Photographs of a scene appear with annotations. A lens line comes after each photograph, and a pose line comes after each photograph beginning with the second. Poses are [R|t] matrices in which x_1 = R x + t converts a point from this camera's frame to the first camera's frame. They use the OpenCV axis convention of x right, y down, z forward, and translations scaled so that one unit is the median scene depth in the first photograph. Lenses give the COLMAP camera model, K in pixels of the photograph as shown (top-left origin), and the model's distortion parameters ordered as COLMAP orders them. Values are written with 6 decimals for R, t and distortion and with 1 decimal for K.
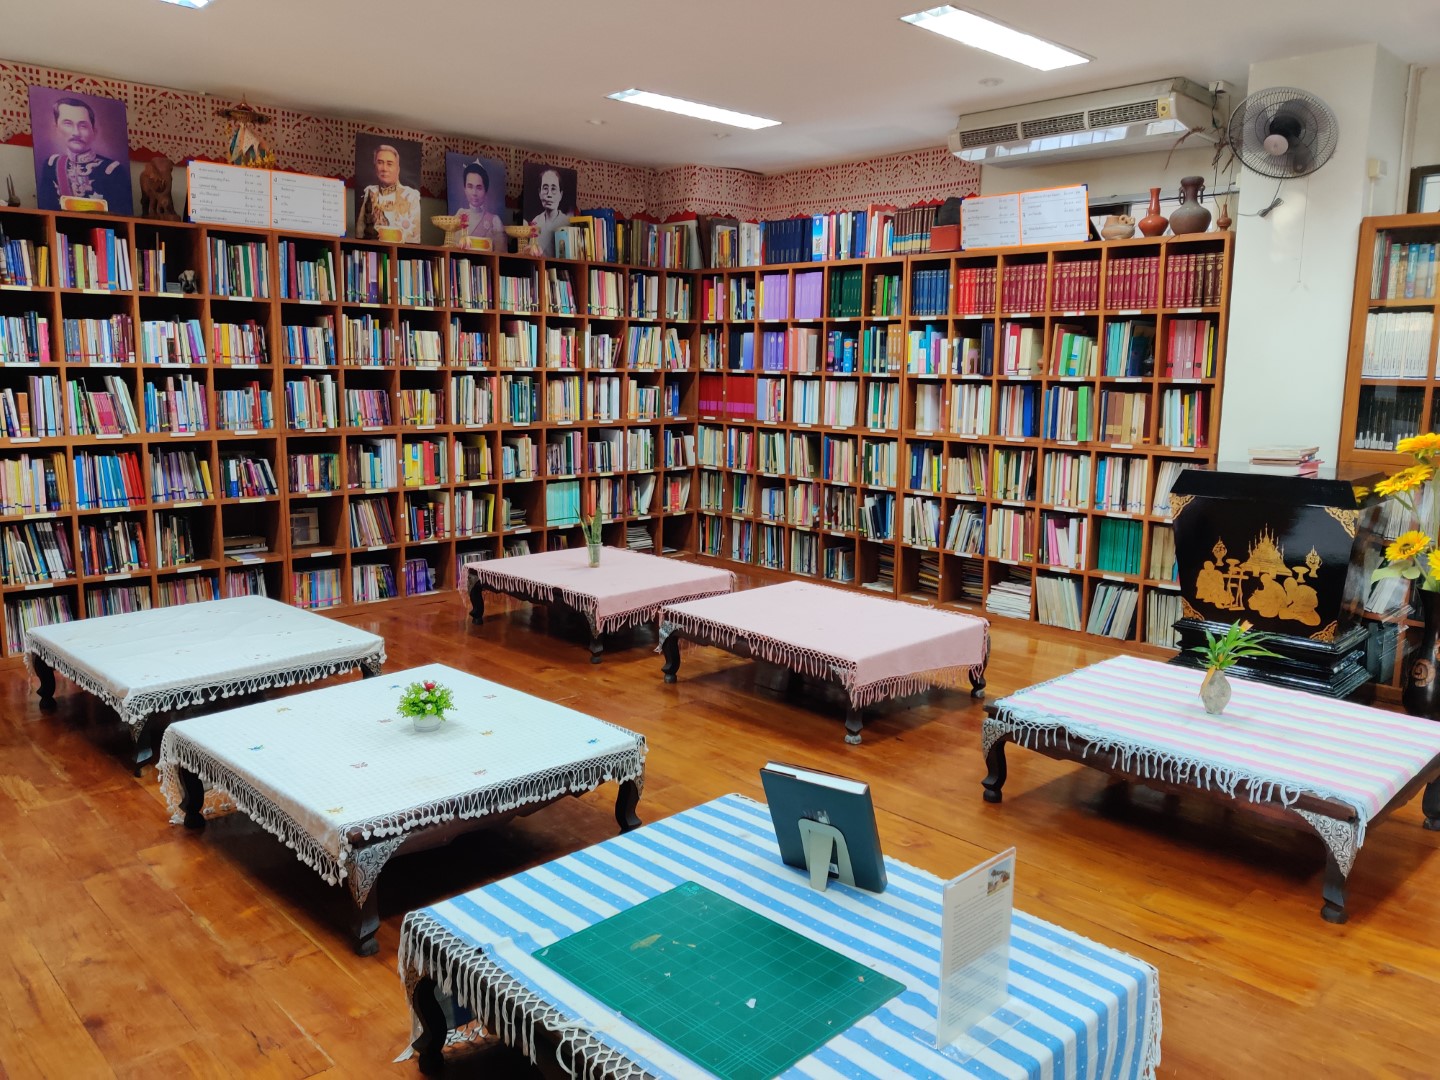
lens RADIAL K [[1097.7, 0, 718.5], [0, 1097.7, 543.7], [0, 0, 1]] dist [0.066797, -0.006158]
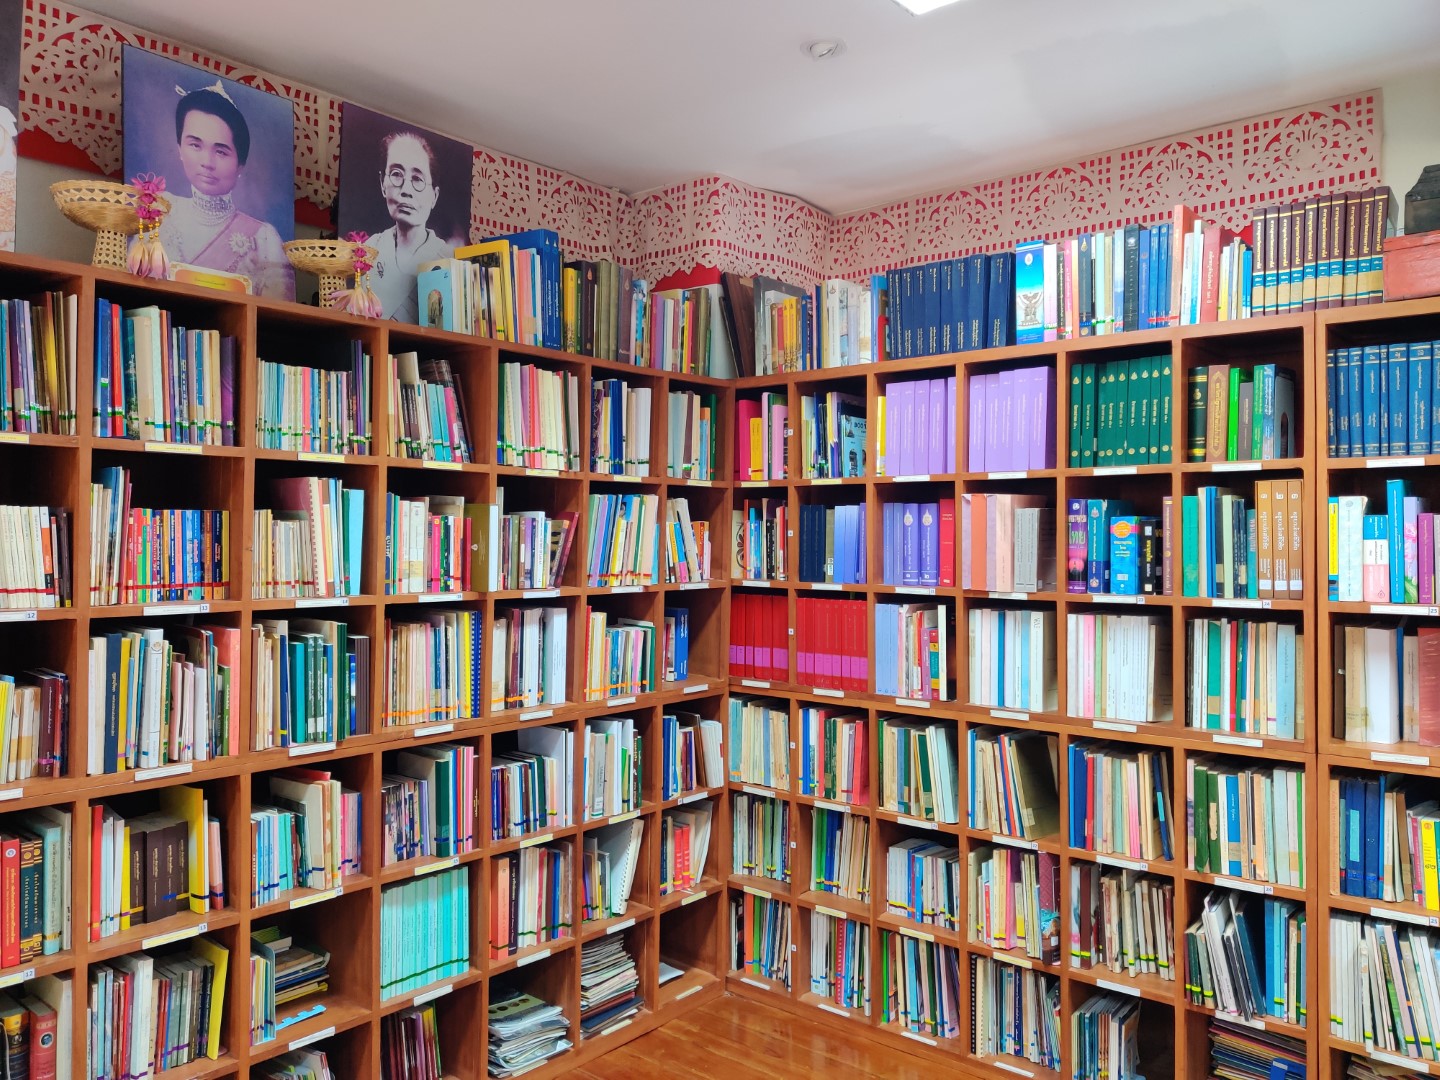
lens RADIAL K [[1054.2, 0, 733.3], [0, 1054.2, 533.7], [0, 0, 1]] dist [0.019342, -0.035107]
pose [[0.992625, -0.010671, 0.120758, -0.078796], [0.031087, 0.985217, -0.168467, -0.113591], [-0.117175, 0.170978, 0.978282, 0.610715]]
